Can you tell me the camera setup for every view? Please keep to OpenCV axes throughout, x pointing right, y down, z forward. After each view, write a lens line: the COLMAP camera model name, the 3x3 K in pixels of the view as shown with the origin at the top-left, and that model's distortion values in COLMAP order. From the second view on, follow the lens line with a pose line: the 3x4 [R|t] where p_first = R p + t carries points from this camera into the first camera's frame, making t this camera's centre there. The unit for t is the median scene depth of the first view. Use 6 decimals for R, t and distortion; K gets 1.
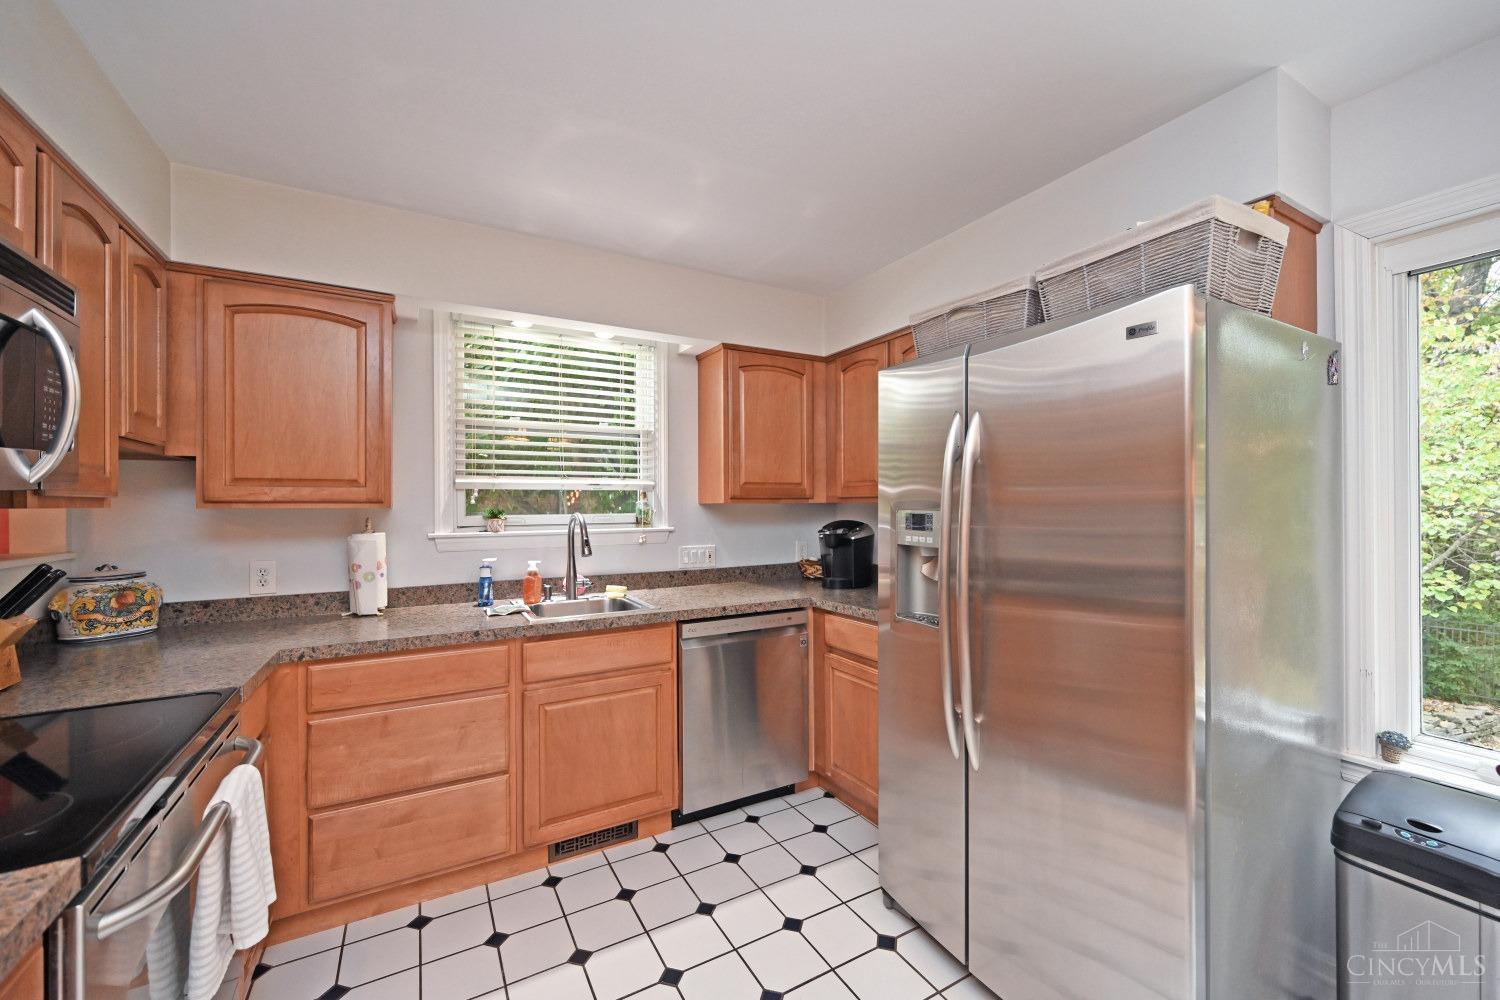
lens RADIAL K [[598.6, 0, 753.9], [0, 598.6, 501.3], [0, 0, 1]] dist [-0.001632, 0.000892]
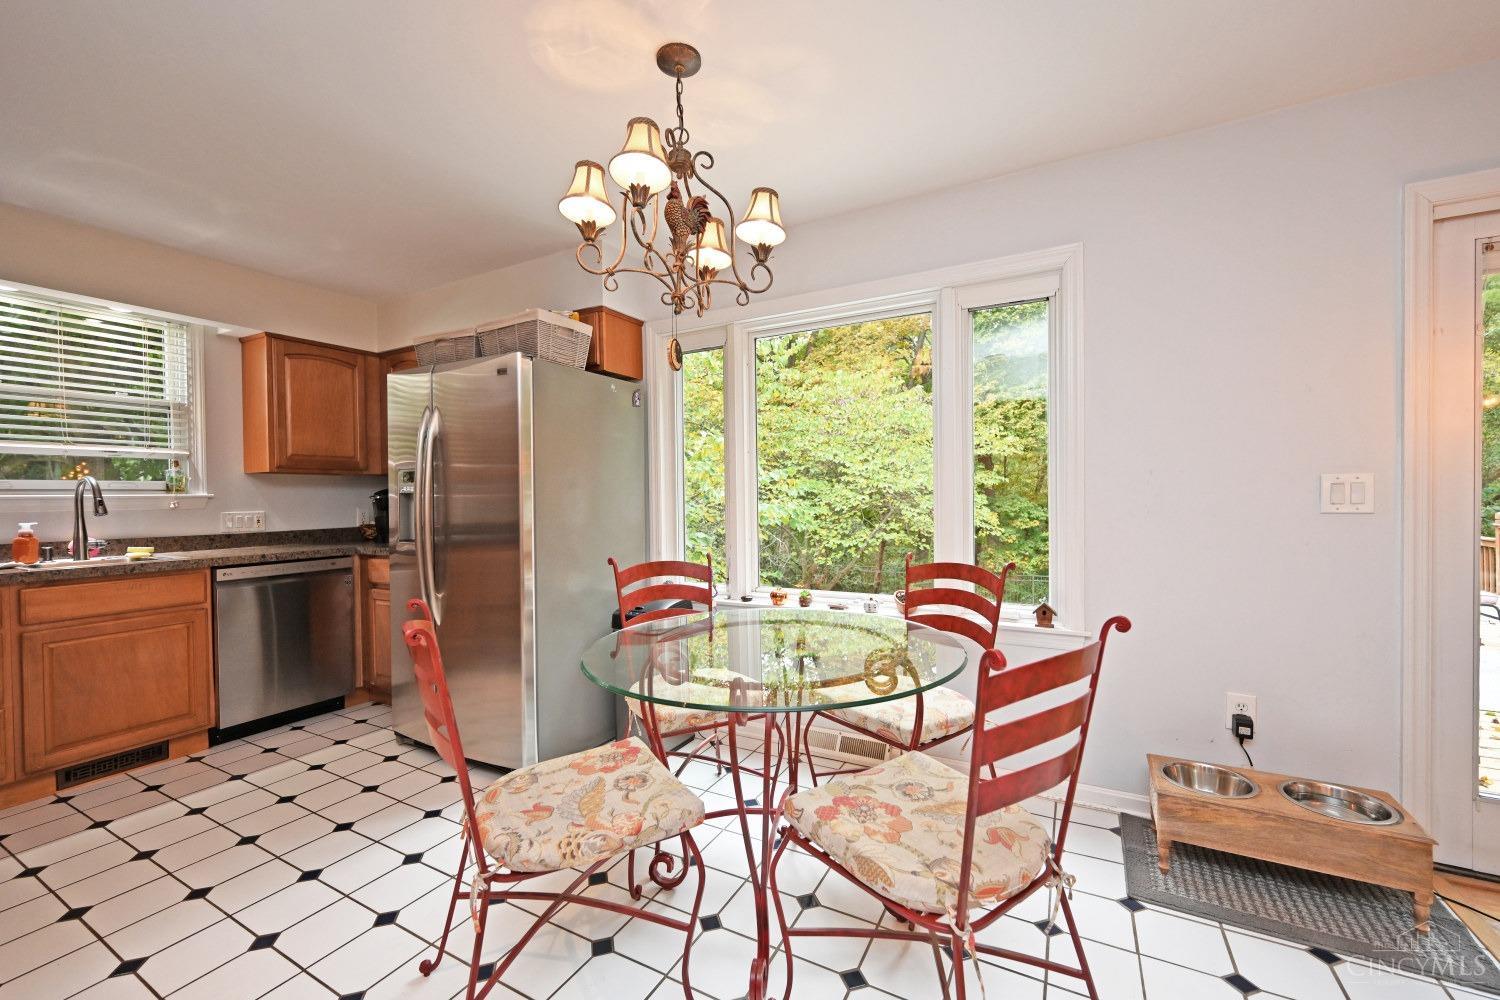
lens RADIAL K [[598.6, 0, 748.0], [0, 598.6, 501.6], [0, 0, 1]] dist [-0.001632, 0.000892]
pose [[0.850447, -0.010959, 0.525947, 0.138014], [0.004022, 0.999889, 0.014331, 0.052403], [-0.526046, -0.010073, 0.850396, -0.502110]]
